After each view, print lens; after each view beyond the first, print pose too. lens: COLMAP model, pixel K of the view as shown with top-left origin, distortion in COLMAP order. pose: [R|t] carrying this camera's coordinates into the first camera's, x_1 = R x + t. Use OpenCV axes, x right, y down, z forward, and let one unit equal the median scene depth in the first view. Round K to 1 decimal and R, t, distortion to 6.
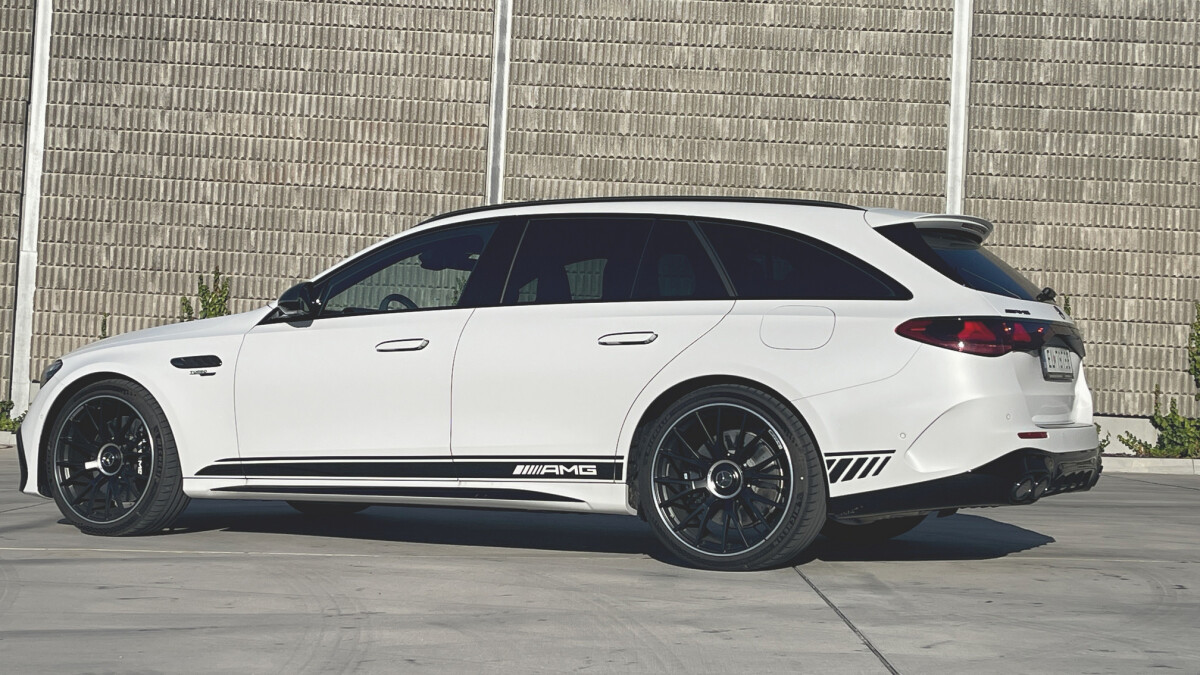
lens RADIAL K [[1619.6, 0, 570.7], [0, 1619.6, 341.7], [0, 0, 1]] dist [0.186650, -0.545918]
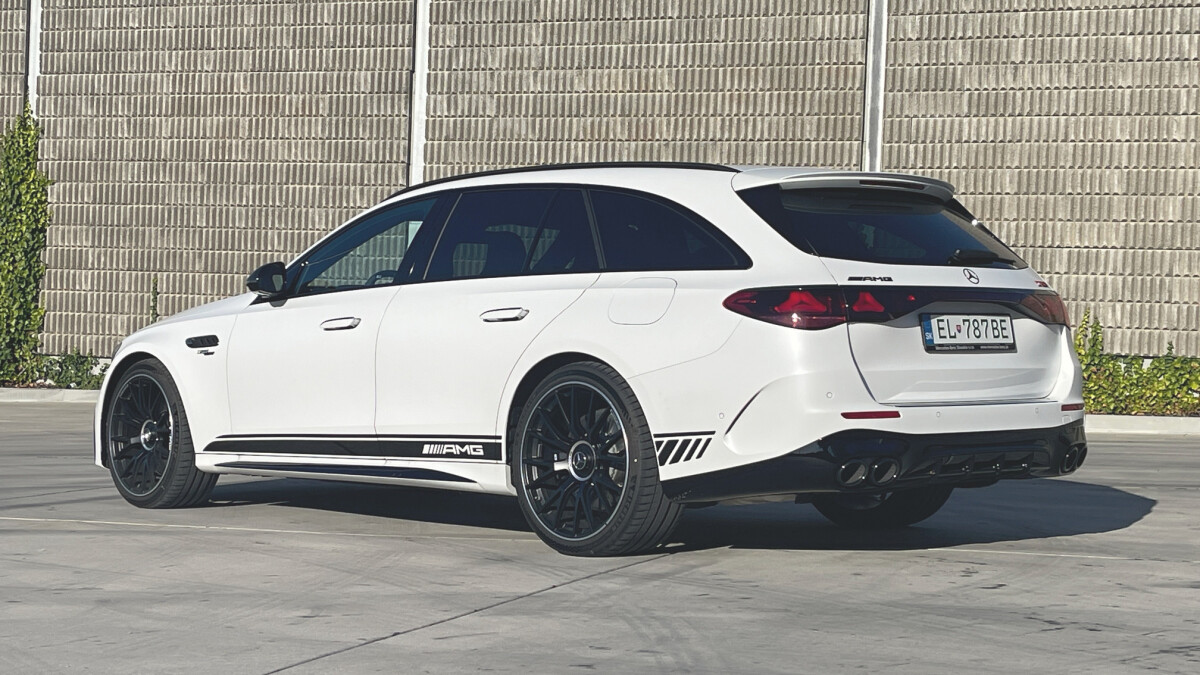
lens RADIAL K [[1763.6, 0, 622.9], [0, 1763.6, 337.3], [0, 0, 1]] dist [0.239419, -0.973933]
pose [[0.948488, -0.014146, -0.316498, 0.134325], [0.021760, 0.999552, 0.020535, -0.002665], [0.316066, -0.026365, 0.948371, 0.006715]]
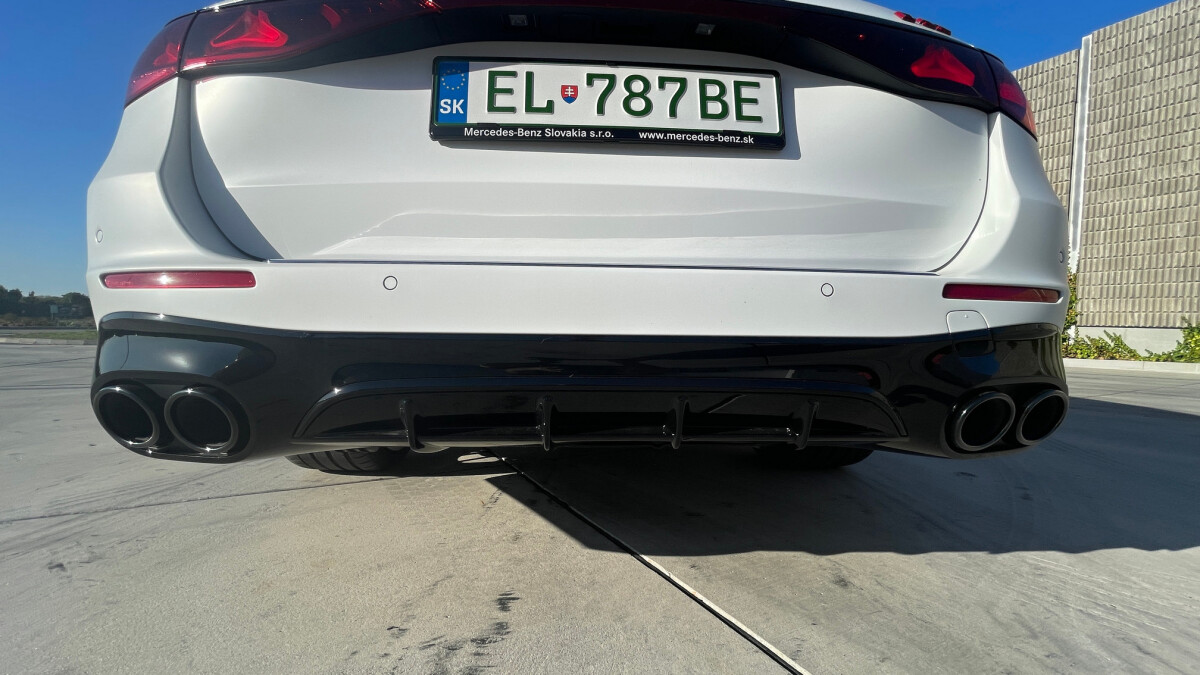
lens RADIAL K [[483.1, 0, 613.0], [0, 483.1, 338.1], [0, 0, 1]] dist [-0.002717, -0.000655]
pose [[0.535853, -0.006721, -0.844285, 0.123803], [0.026976, 0.999594, 0.009164, 0.020812], [0.843880, -0.027686, 0.535817, 0.296142]]
